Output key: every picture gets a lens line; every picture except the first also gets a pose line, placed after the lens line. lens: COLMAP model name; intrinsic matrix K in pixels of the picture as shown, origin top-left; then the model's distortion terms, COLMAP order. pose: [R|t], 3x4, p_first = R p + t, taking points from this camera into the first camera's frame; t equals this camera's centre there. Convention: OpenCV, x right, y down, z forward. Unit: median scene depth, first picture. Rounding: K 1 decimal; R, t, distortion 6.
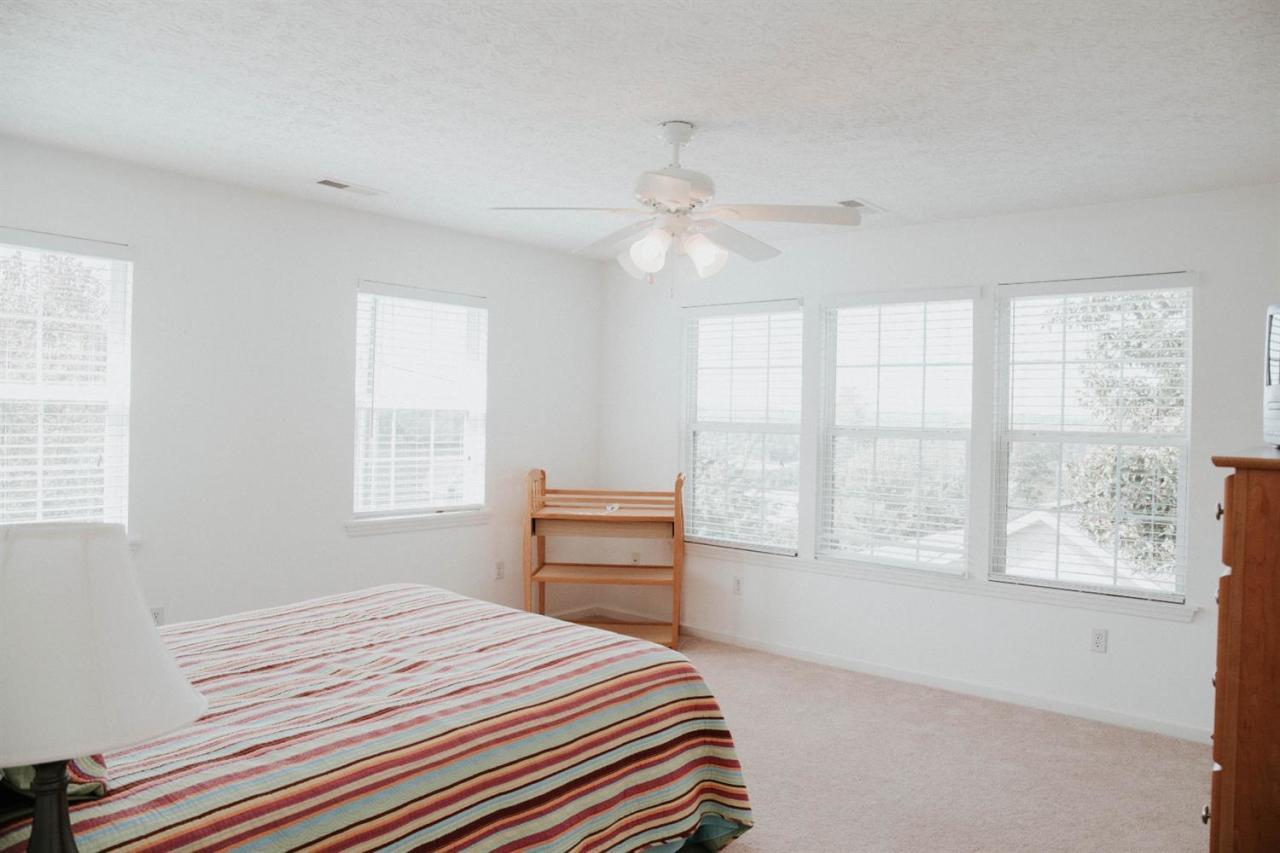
lens RADIAL K [[870.4, 0, 644.8], [0, 870.4, 425.8], [0, 0, 1]] dist [-0.137496, 0.096770]
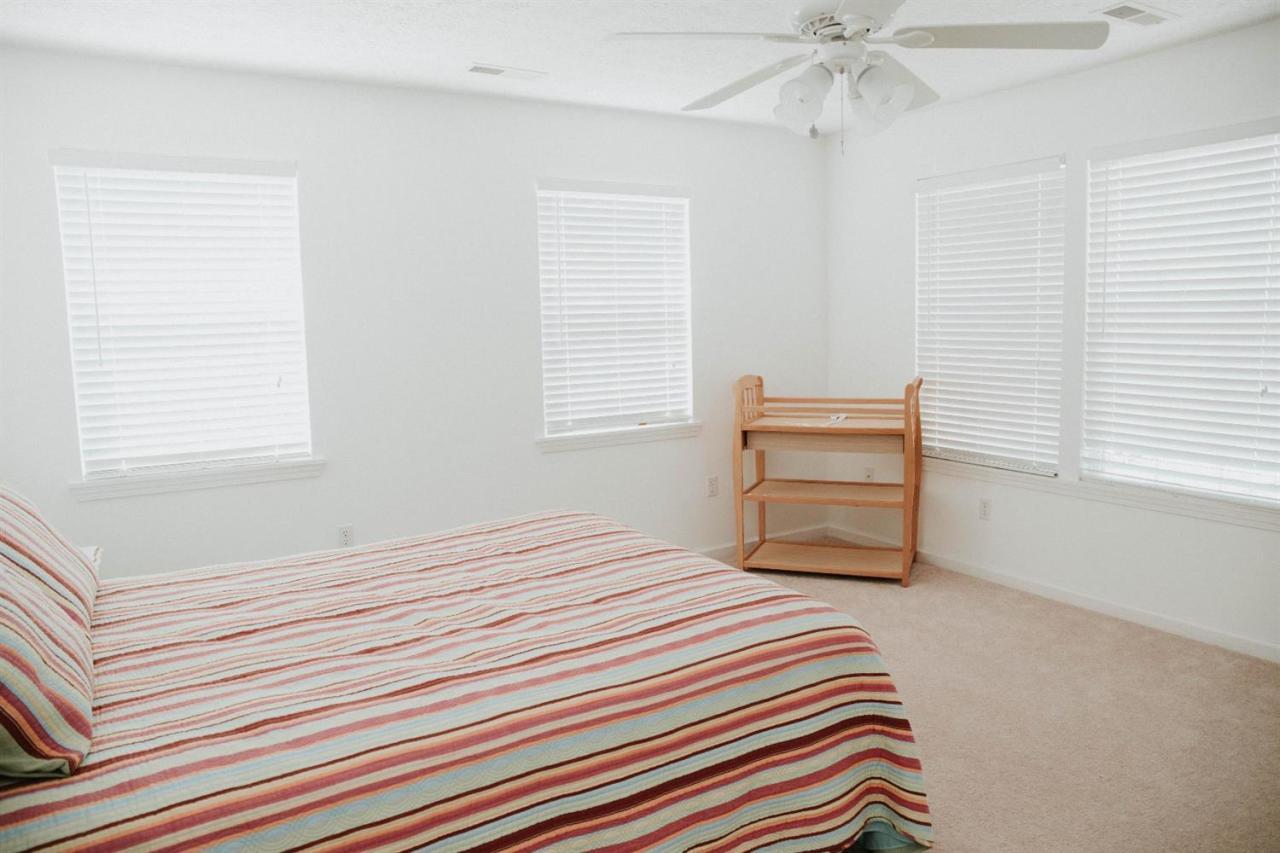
lens RADIAL K [[870.4, 0, 644.8], [0, 870.4, 425.8], [0, 0, 1]] dist [-0.137496, 0.096770]
pose [[0.946235, -0.000597, -0.323481, 0.135704], [0.037244, 0.993549, 0.107111, 0.003139], [0.321330, -0.113400, 0.940153, 0.259605]]
